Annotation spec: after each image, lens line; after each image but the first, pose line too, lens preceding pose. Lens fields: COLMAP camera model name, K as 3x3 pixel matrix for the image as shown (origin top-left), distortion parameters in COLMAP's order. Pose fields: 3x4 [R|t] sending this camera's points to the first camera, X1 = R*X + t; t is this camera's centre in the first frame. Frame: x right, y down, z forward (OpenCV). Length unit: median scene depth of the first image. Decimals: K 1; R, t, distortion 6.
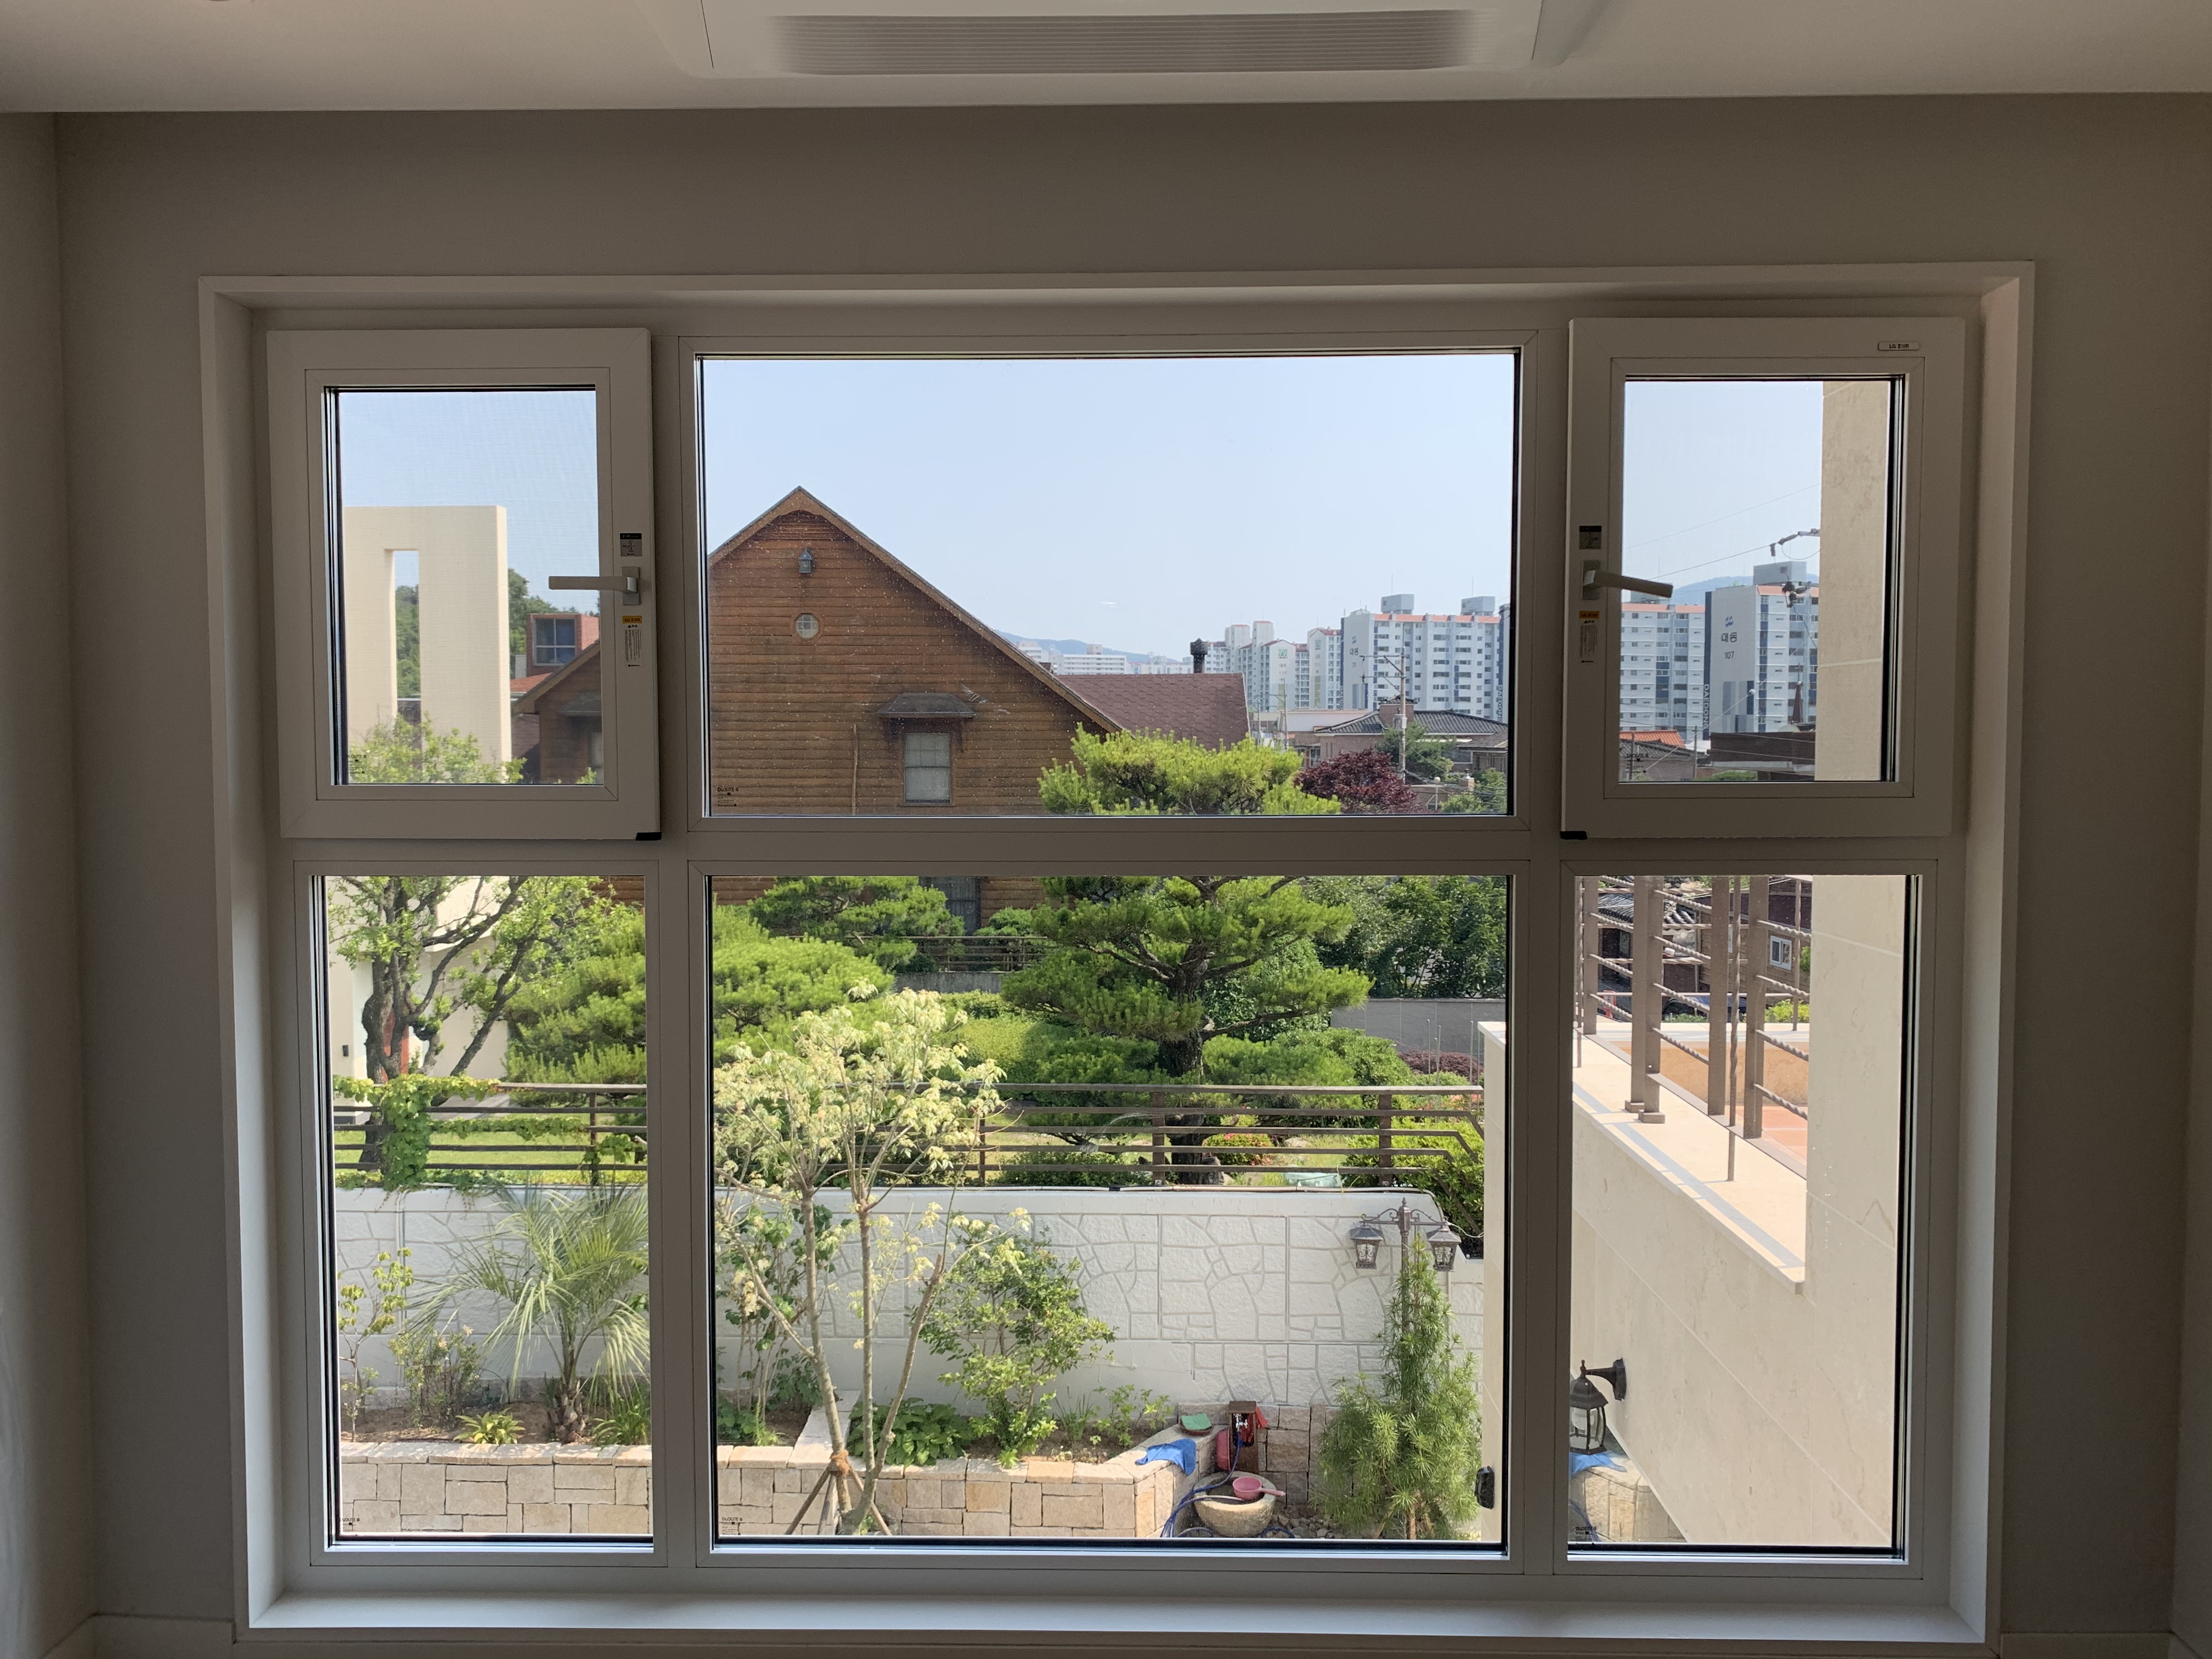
lens RADIAL K [[1693.1, 0, 1093.6], [0, 1693.1, 832.9], [0, 0, 1]] dist [0.058628, -0.072785]
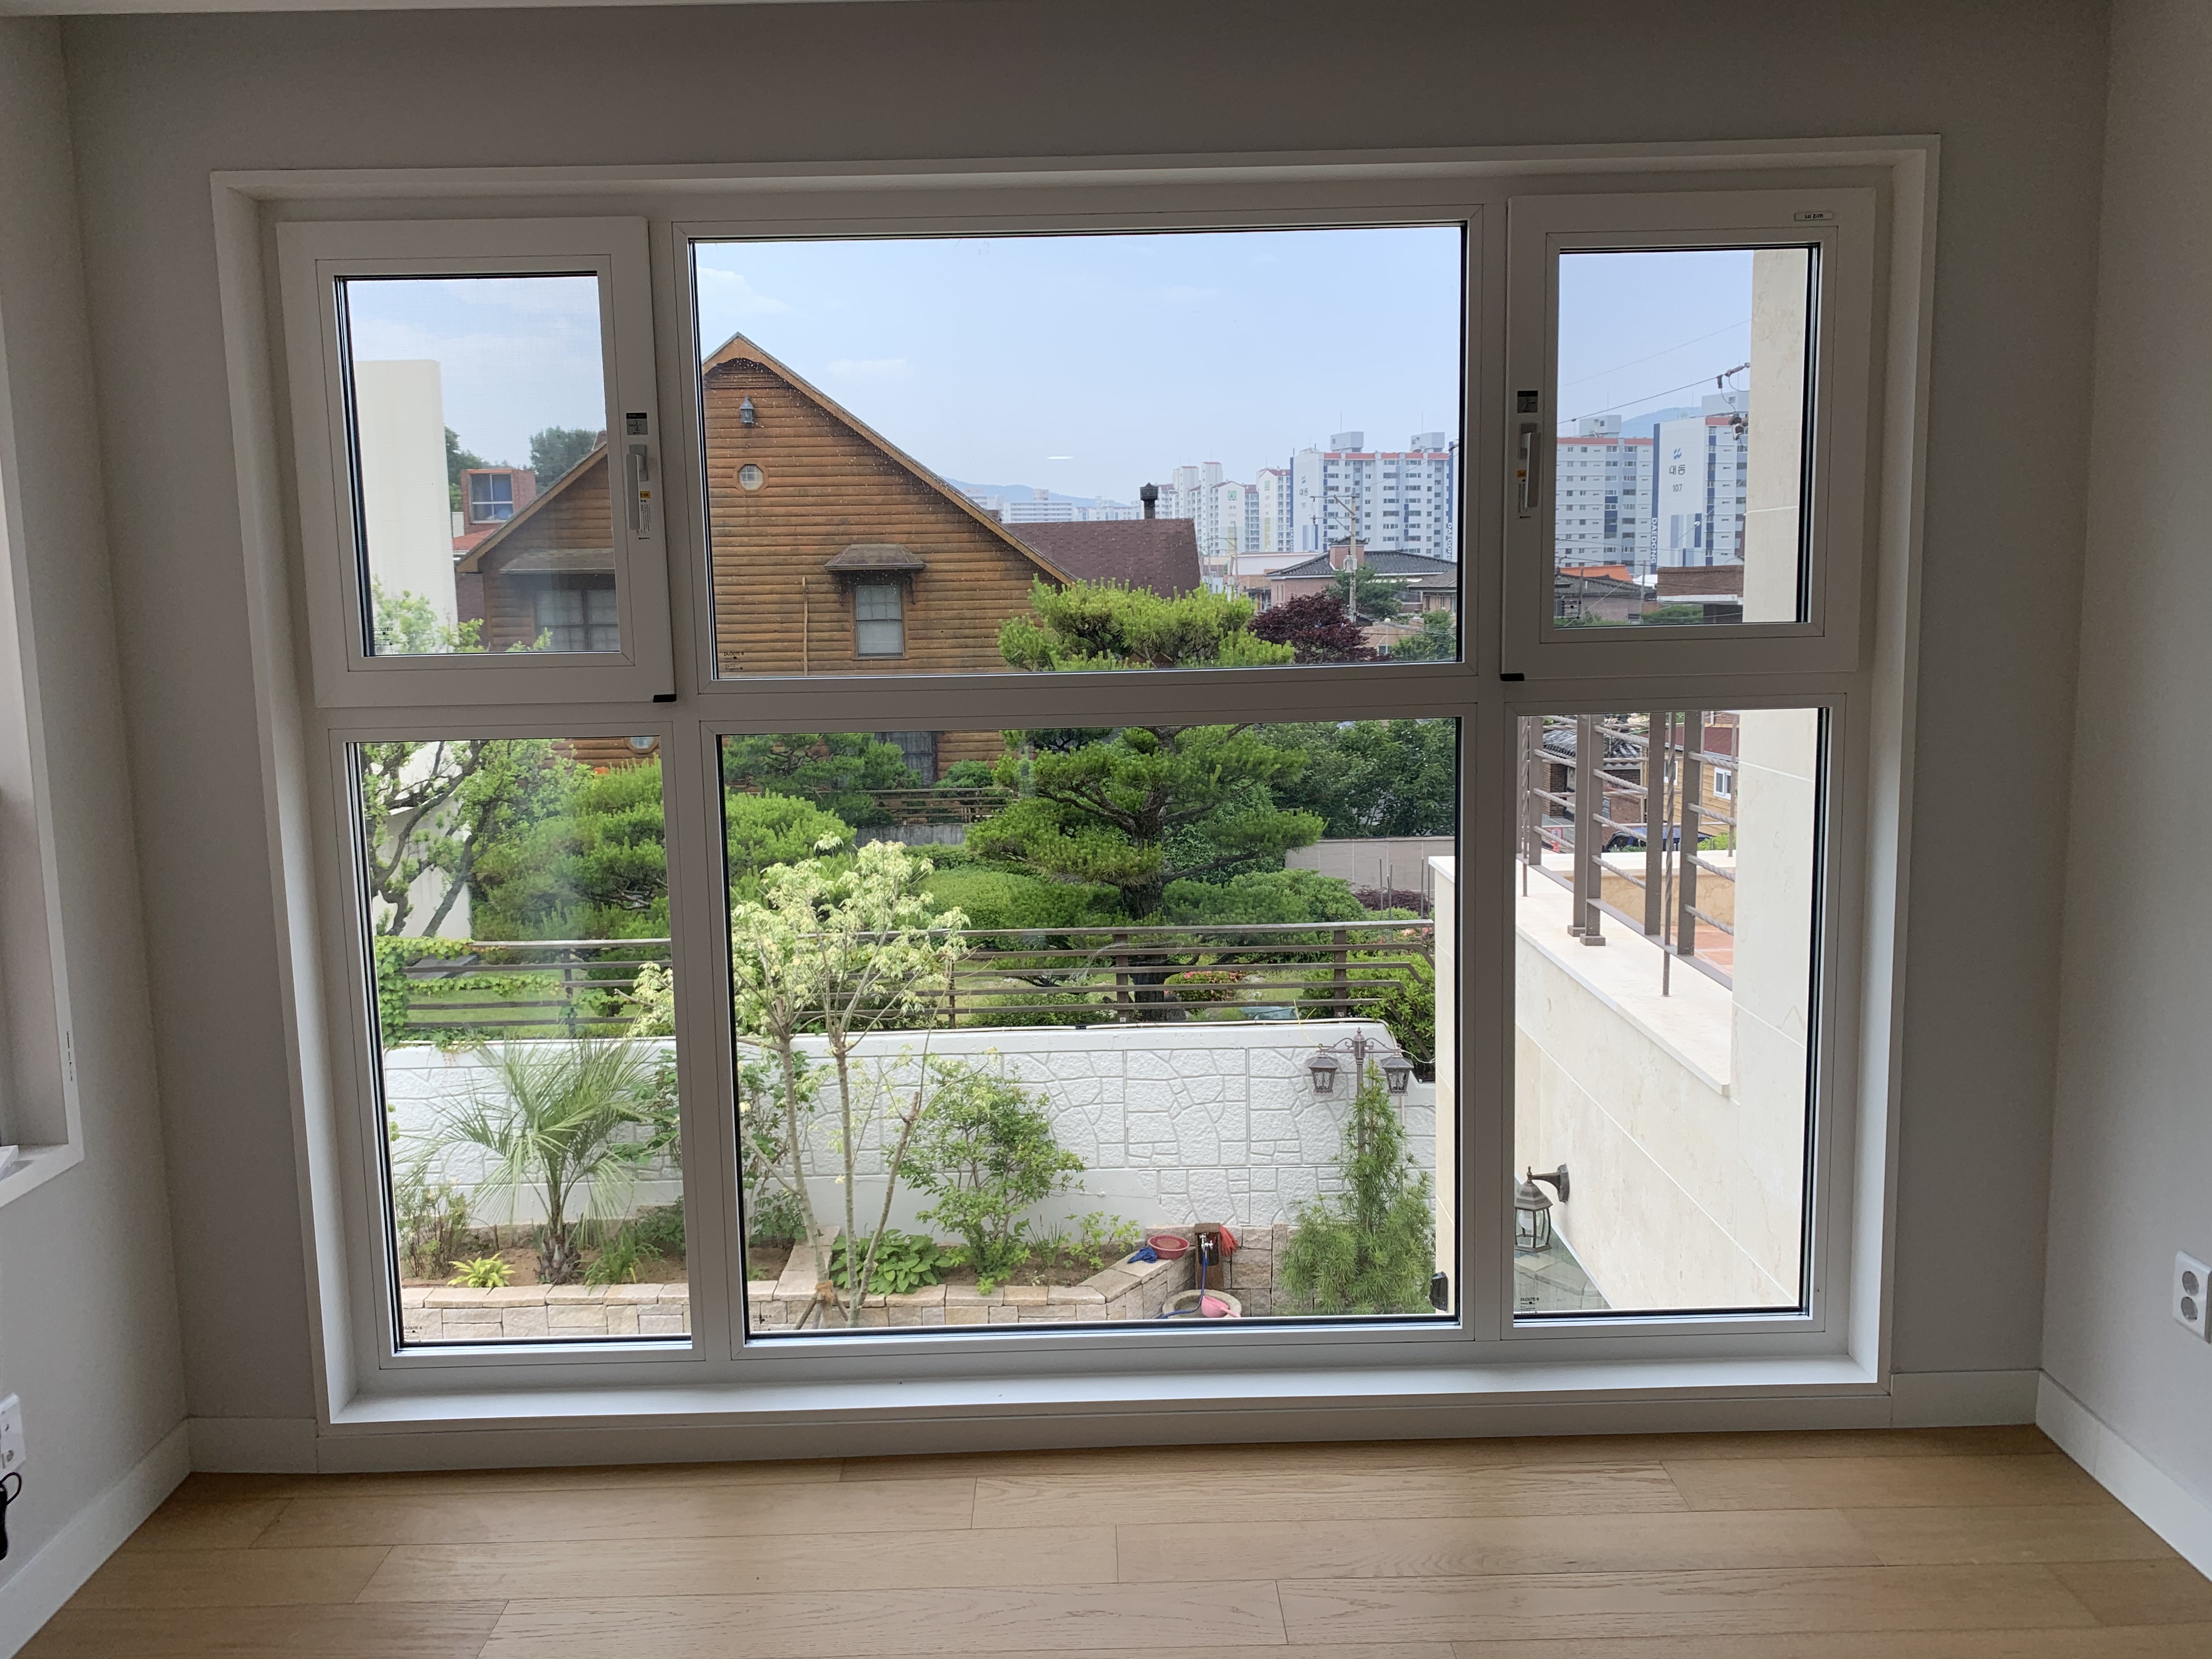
lens RADIAL K [[1693.1, 0, 1095.7], [0, 1693.1, 815.5], [0, 0, 1]] dist [0.058628, -0.072785]
pose [[0.999305, -0.024577, 0.028011, -0.004413], [0.022280, 0.996582, 0.079554, -0.000968], [-0.029870, -0.078875, 0.996437, -0.018539]]
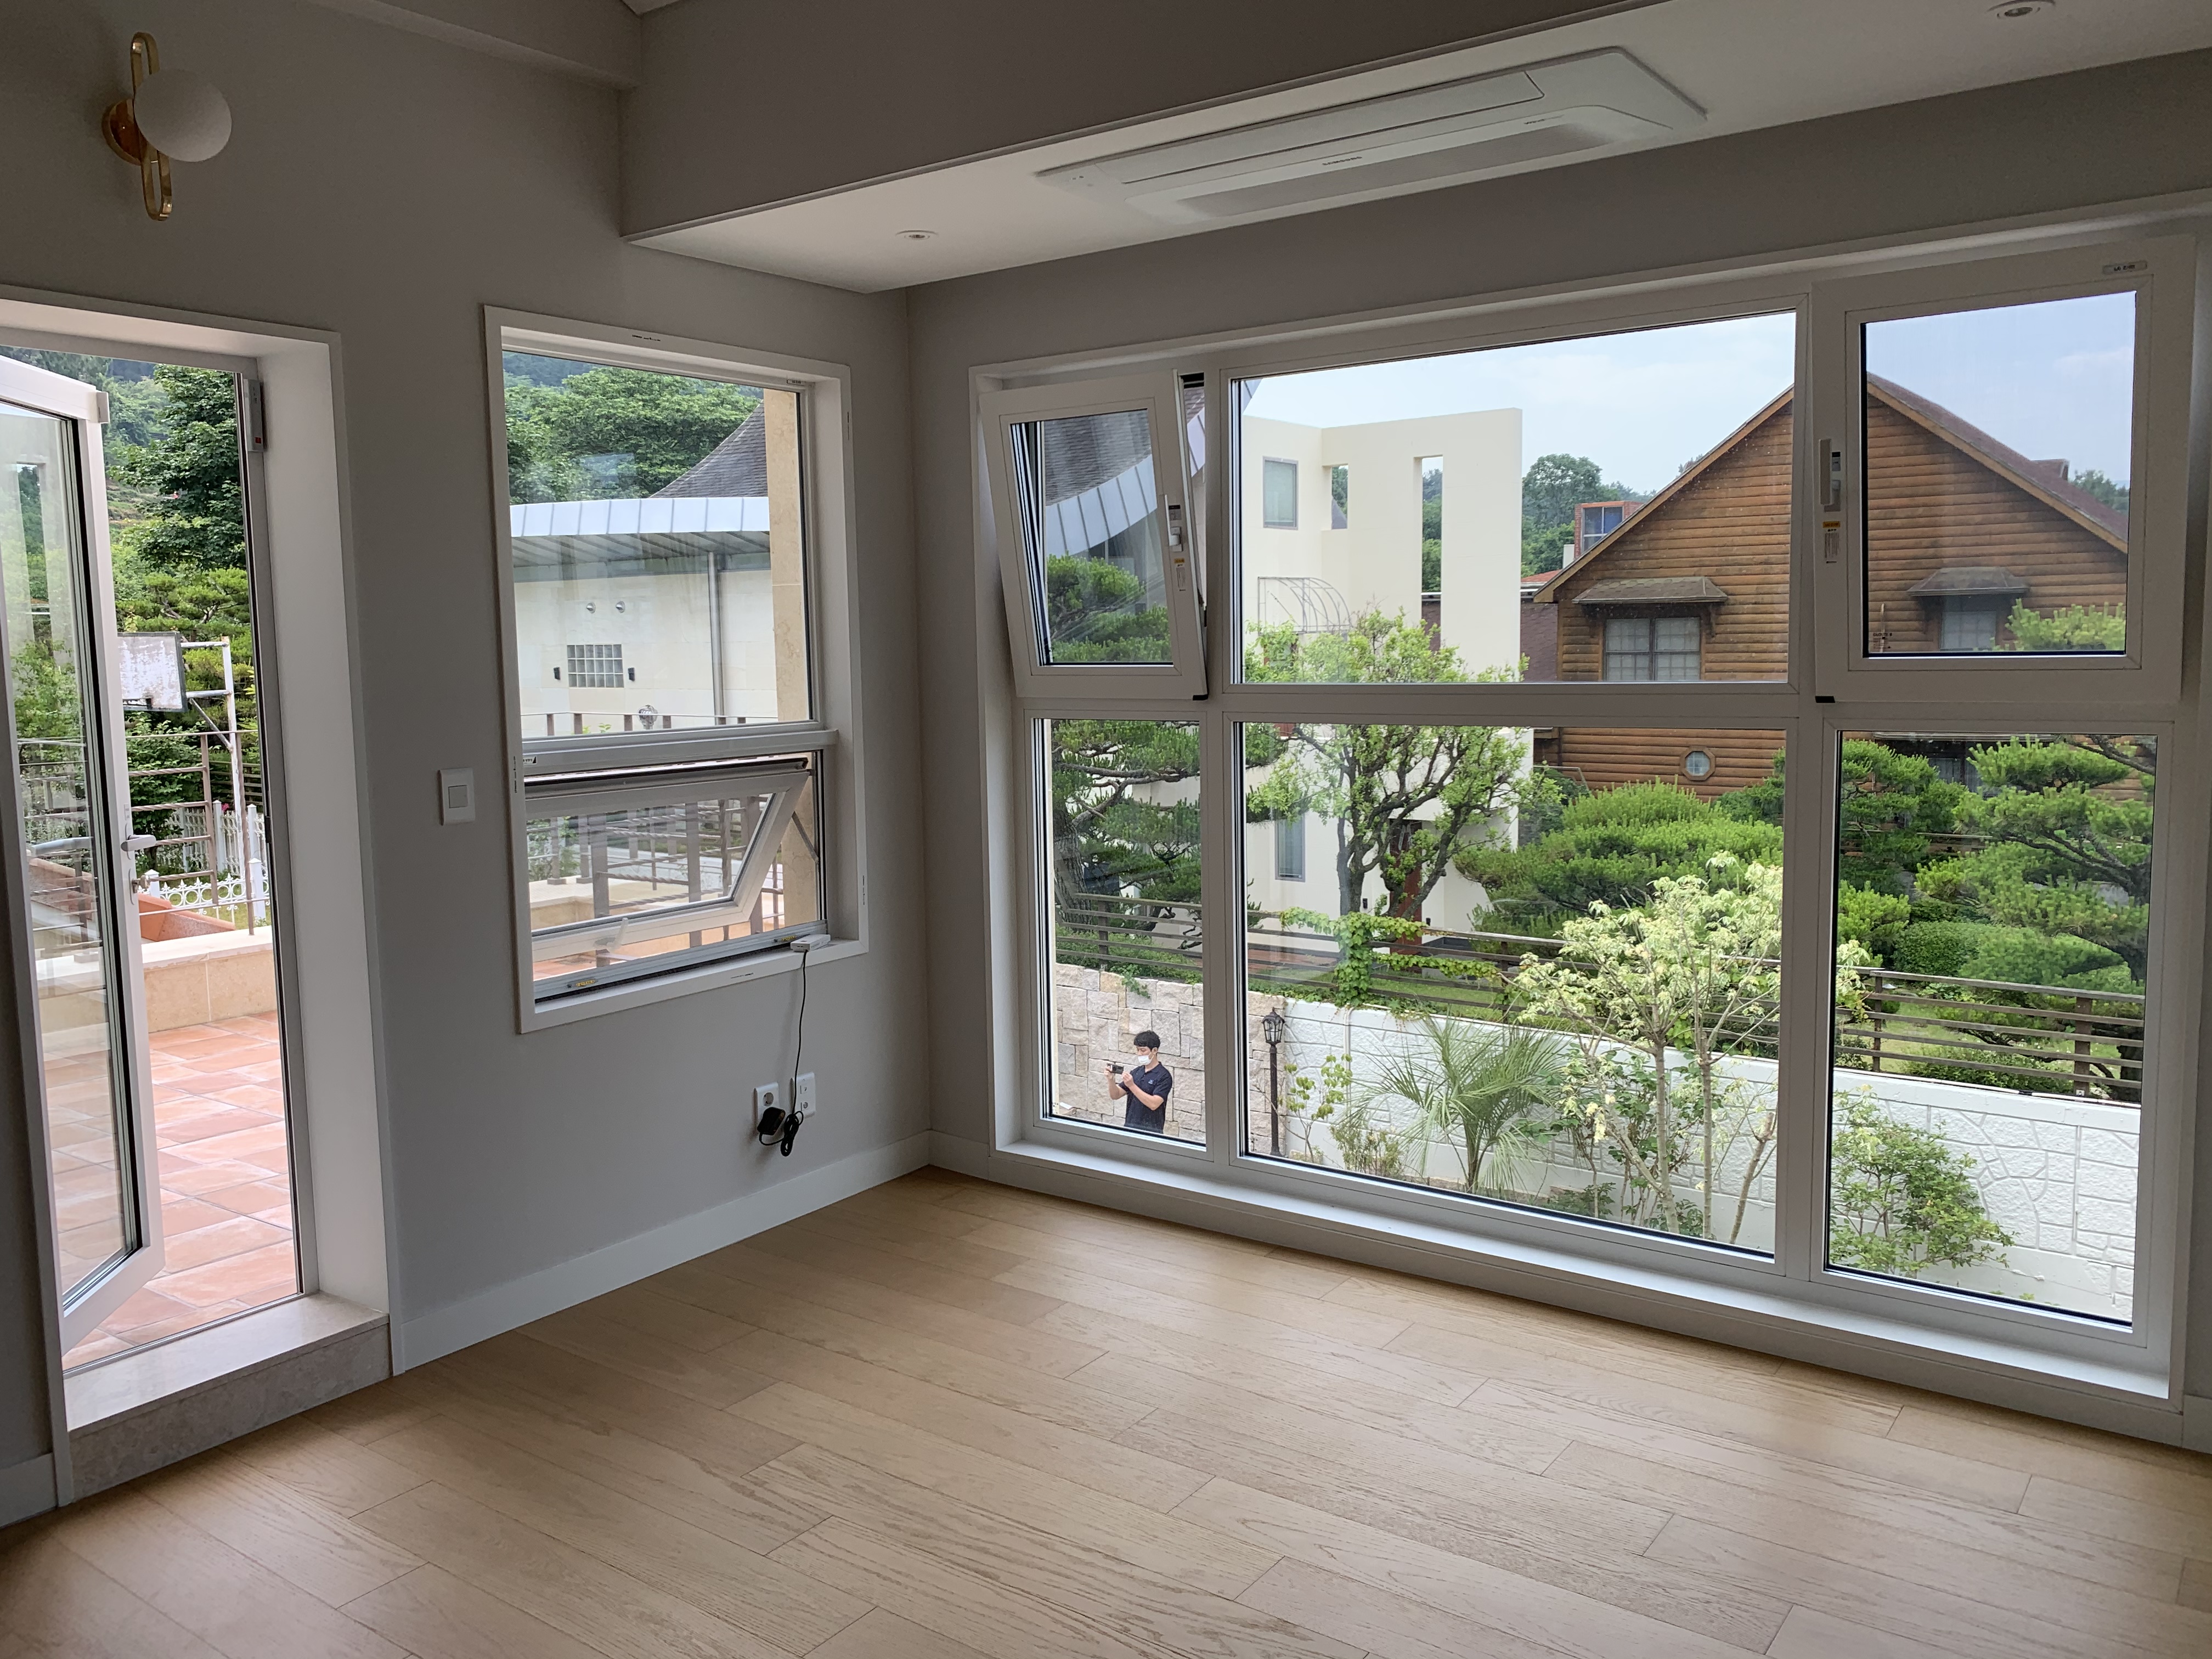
lens RADIAL K [[1693.1, 0, 1100.6], [0, 1693.1, 820.7], [0, 0, 1]] dist [0.058628, -0.072785]
pose [[0.821648, 0.048622, -0.567918, 0.121706], [-0.014845, 0.997843, 0.063952, 0.003980], [0.569802, -0.044115, 0.820597, -0.074230]]
